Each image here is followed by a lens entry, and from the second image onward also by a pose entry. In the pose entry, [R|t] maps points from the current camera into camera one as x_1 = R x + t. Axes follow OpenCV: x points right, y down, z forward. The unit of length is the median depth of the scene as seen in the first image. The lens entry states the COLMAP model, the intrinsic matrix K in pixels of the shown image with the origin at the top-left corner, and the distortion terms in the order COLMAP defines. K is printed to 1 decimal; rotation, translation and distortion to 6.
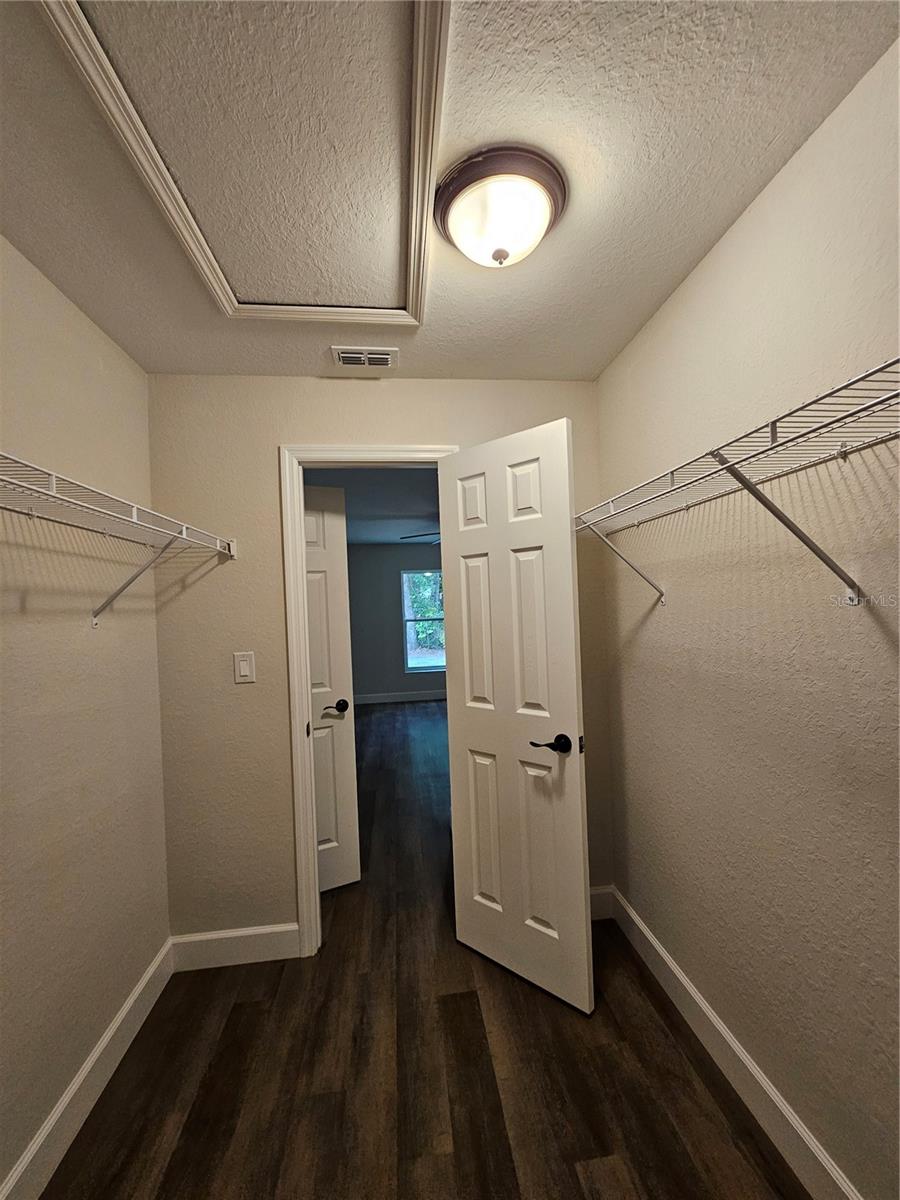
lens RADIAL K [[492.3, 0, 452.1], [0, 492.3, 602.8], [0, 0, 1]] dist [-0.003333, 0.000522]
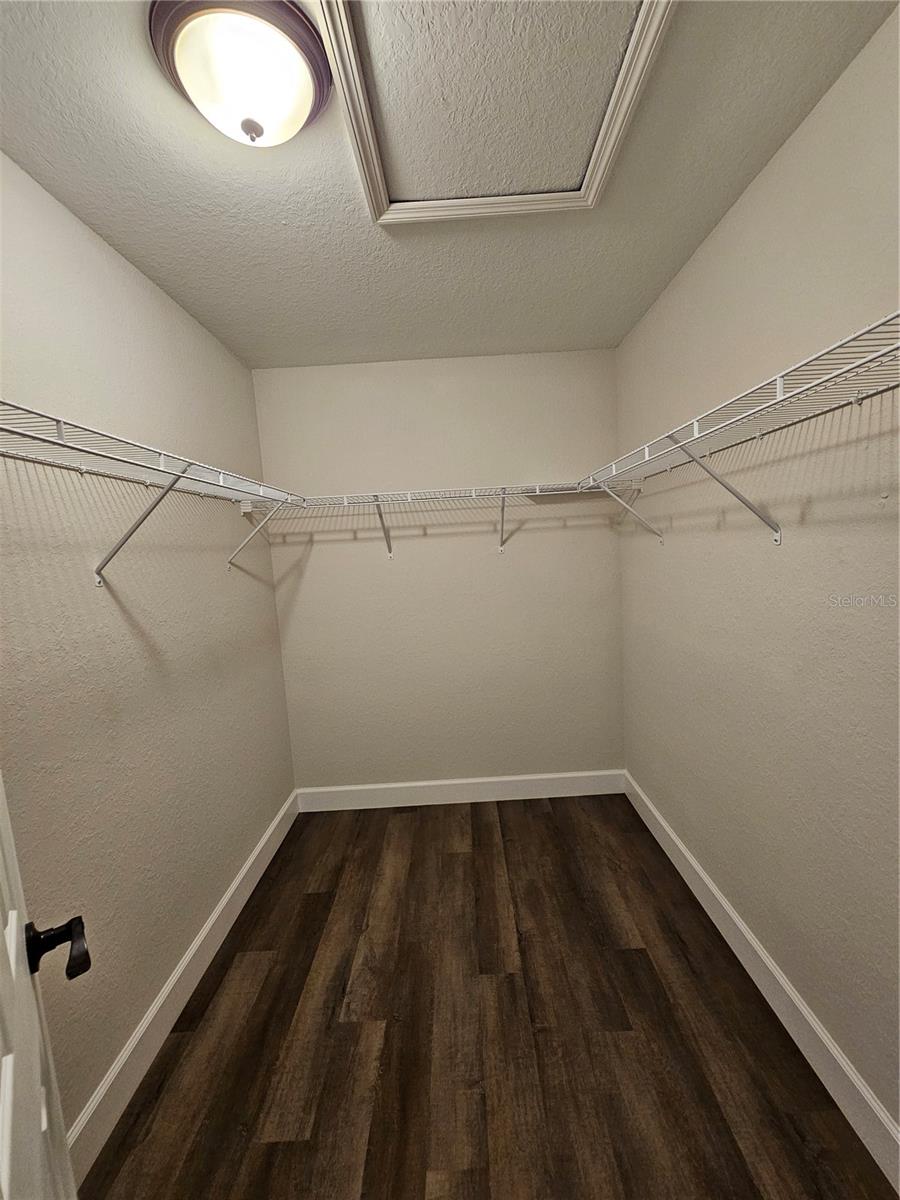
lens RADIAL K [[492.3, 0, 454.2], [0, 492.3, 600.0], [0, 0, 1]] dist [-0.003333, 0.000522]
pose [[-0.986493, 0.085232, 0.139880, -0.272574], [0.099890, 0.989824, 0.101345, 0.001618], [-0.129819, 0.113949, -0.984968, 1.841370]]
